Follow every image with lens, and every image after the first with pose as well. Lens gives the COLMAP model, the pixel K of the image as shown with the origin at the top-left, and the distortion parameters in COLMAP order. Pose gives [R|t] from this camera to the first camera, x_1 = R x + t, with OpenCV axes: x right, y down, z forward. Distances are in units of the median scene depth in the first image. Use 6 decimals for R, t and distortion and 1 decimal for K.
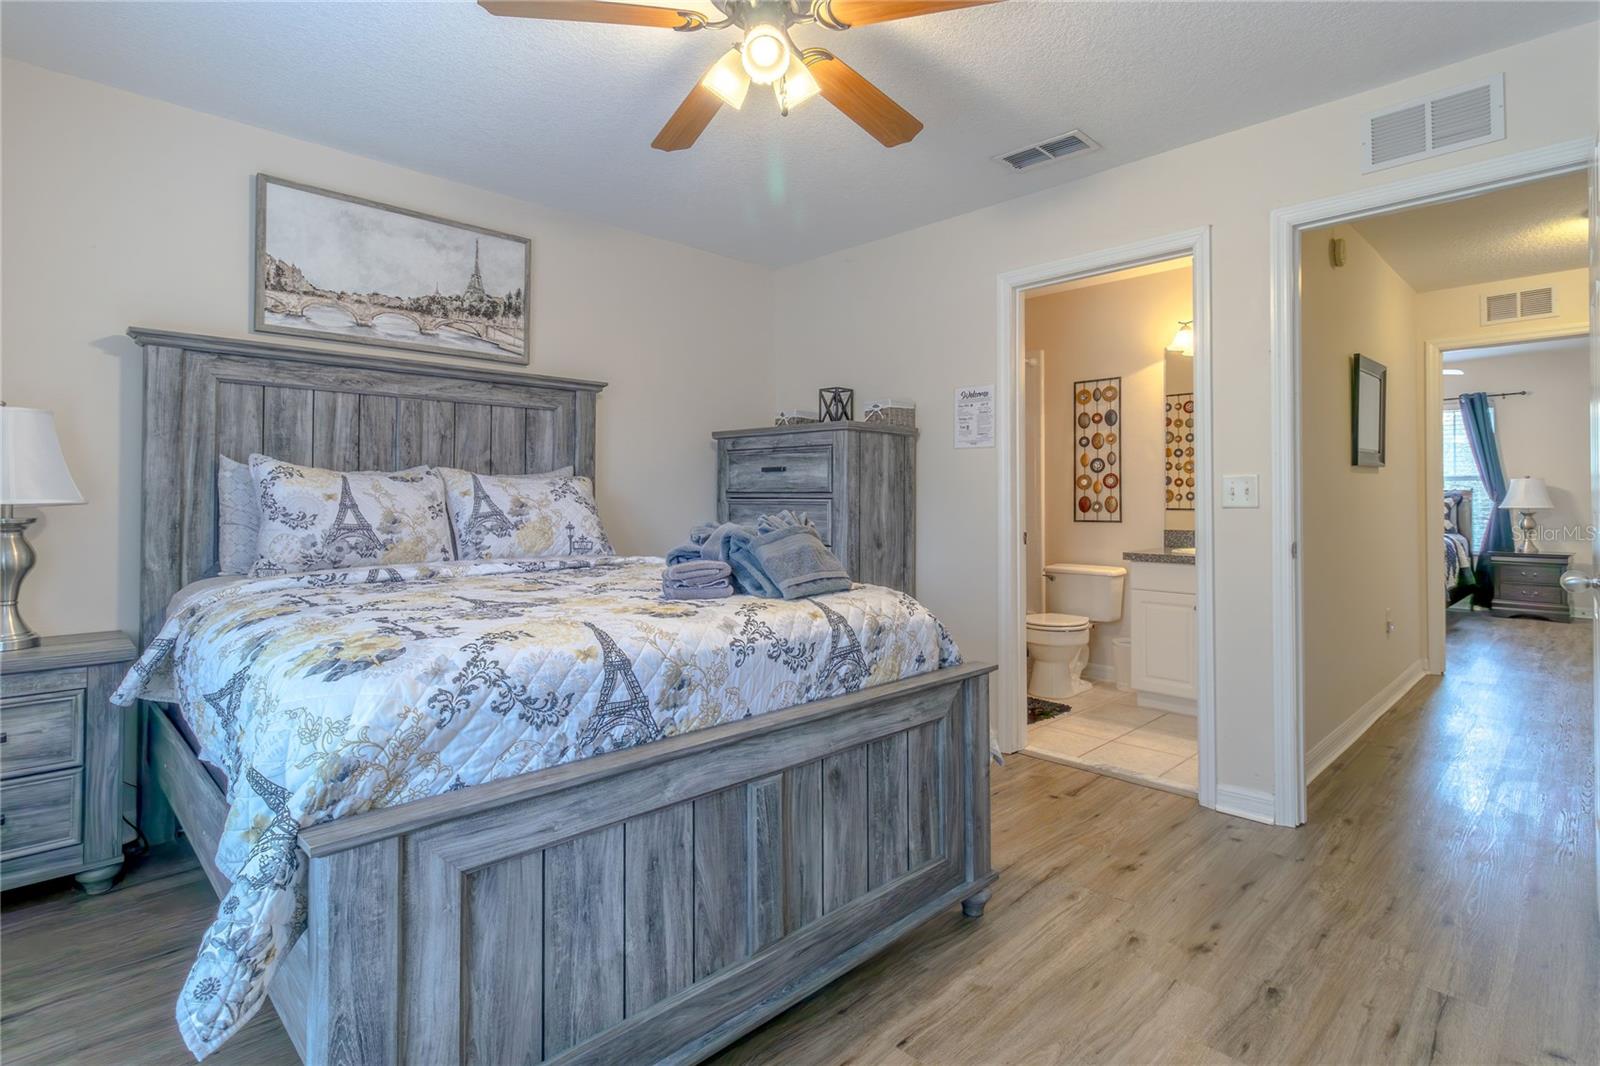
lens RADIAL K [[776.2, 0, 834.1], [0, 776.2, 472.0], [0, 0, 1]] dist [0.001177, -0.000207]
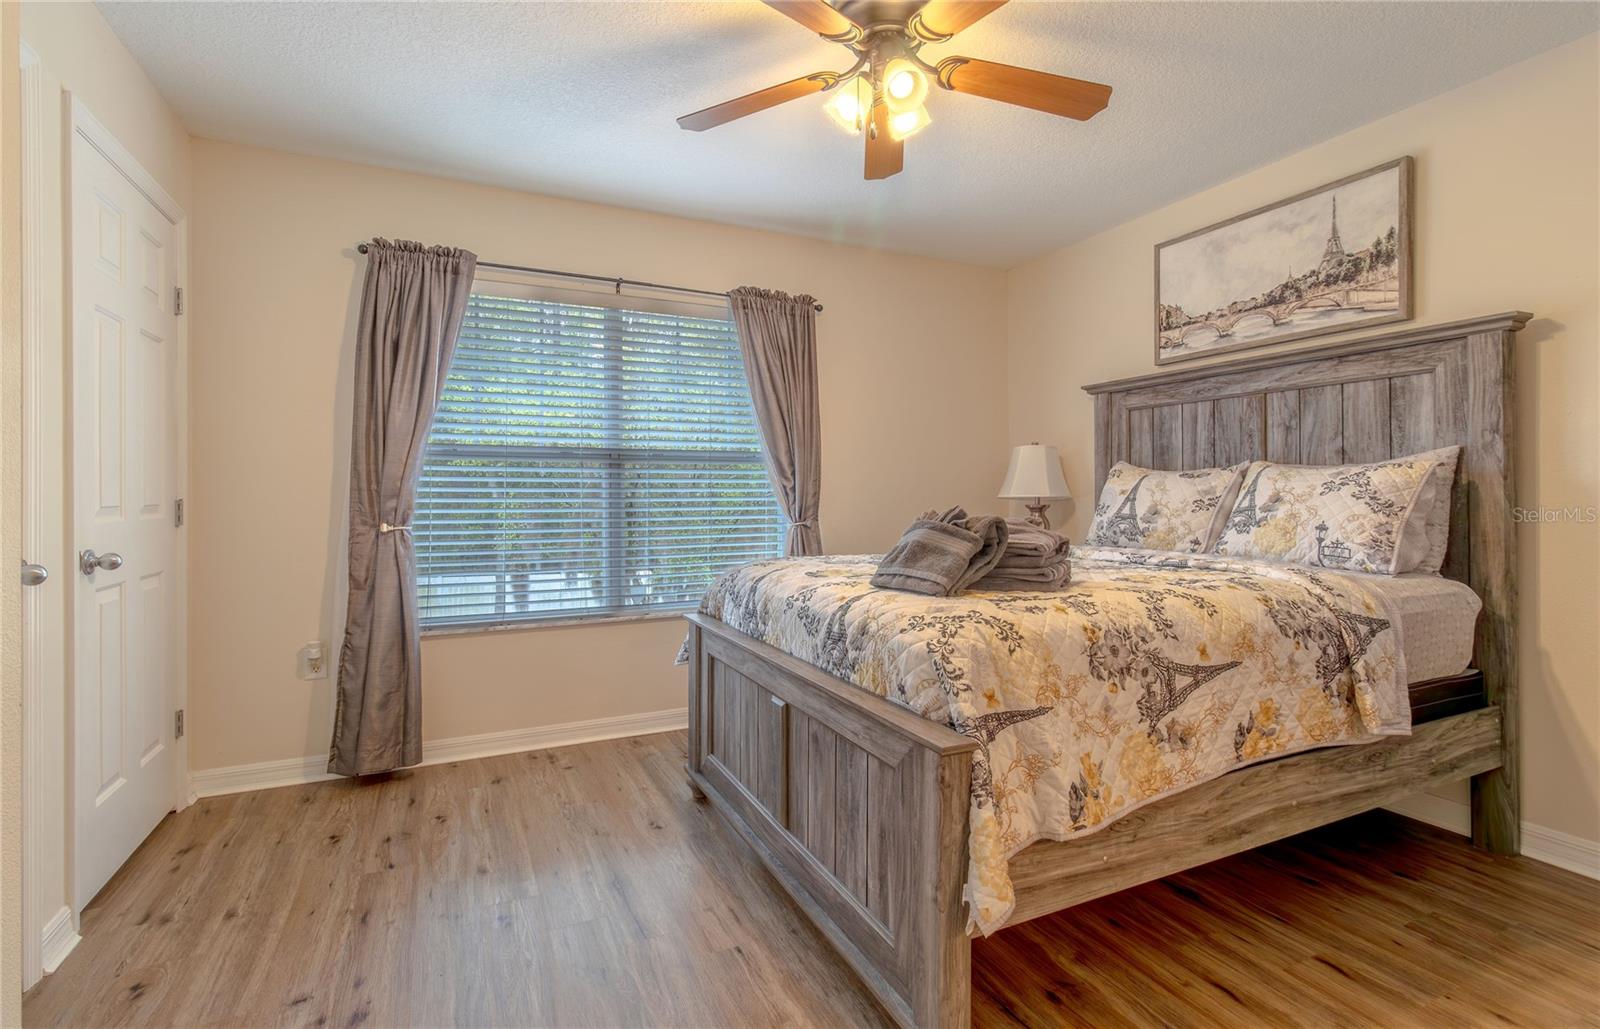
lens RADIAL K [[791.3, 0, 820.7], [0, 791.3, 480.0], [0, 0, 1]] dist [-0.000572, -0.000092]
pose [[-0.357686, -0.018064, -0.933667, 0.642991], [0.034887, 0.998856, -0.032691, 0.032028], [0.933190, -0.044266, -0.356647, 0.855537]]
